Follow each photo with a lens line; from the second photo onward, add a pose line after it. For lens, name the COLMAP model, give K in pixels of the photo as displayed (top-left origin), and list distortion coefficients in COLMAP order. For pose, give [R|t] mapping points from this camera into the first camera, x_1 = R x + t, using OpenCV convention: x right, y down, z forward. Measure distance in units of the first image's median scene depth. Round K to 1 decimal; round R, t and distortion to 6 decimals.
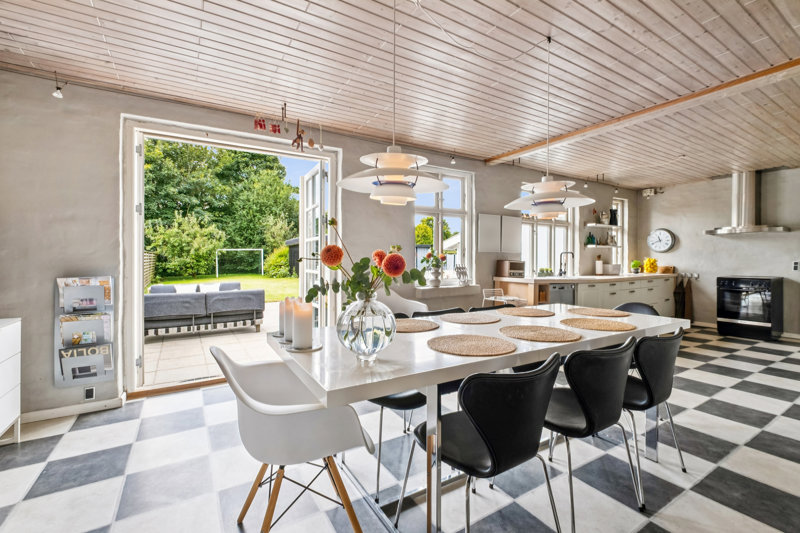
lens RADIAL K [[351.1, 0, 406.7], [0, 351.1, 263.0], [0, 0, 1]] dist [0.001957, -0.000825]
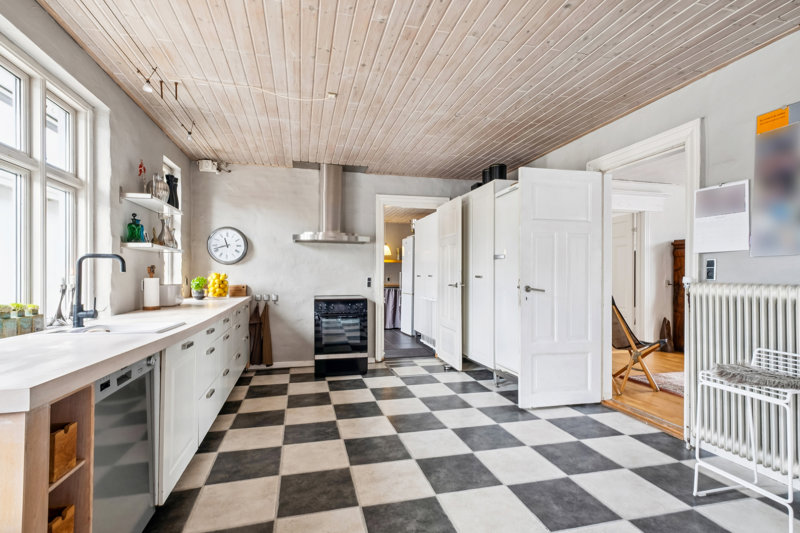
lens RADIAL K [[385.3, 0, 399.7], [0, 385.3, 274.3], [0, 0, 1]] dist [0.000951, -0.002418]
pose [[0.302622, -0.000481, 0.953110, 0.161223], [0.008006, 0.999966, -0.002038, -0.007718], [-0.953077, 0.008248, 0.302616, 0.532837]]
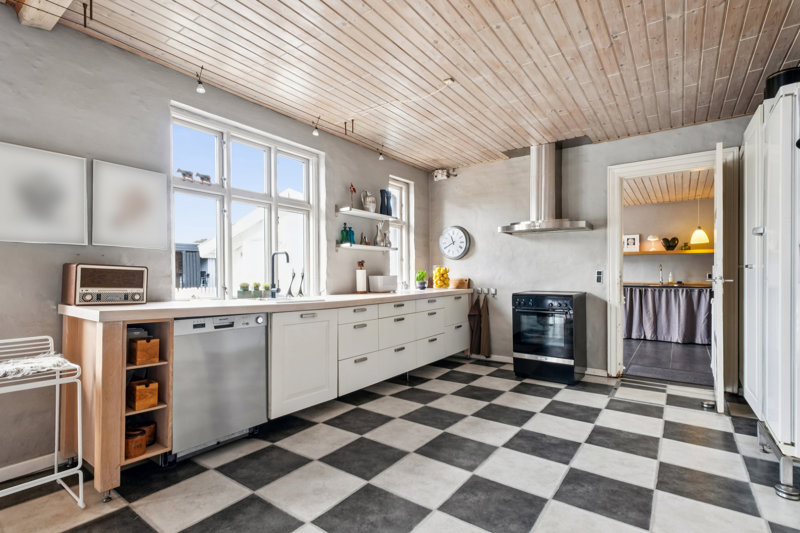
lens RADIAL K [[385.3, 0, 393.3], [0, 385.3, 276.6], [0, 0, 1]] dist [0.000951, -0.002418]
pose [[0.932824, -0.003408, 0.360315, 0.355759], [0.005345, 0.999976, -0.004378, 0.008634], [-0.360292, 0.006010, 0.932820, 0.345317]]
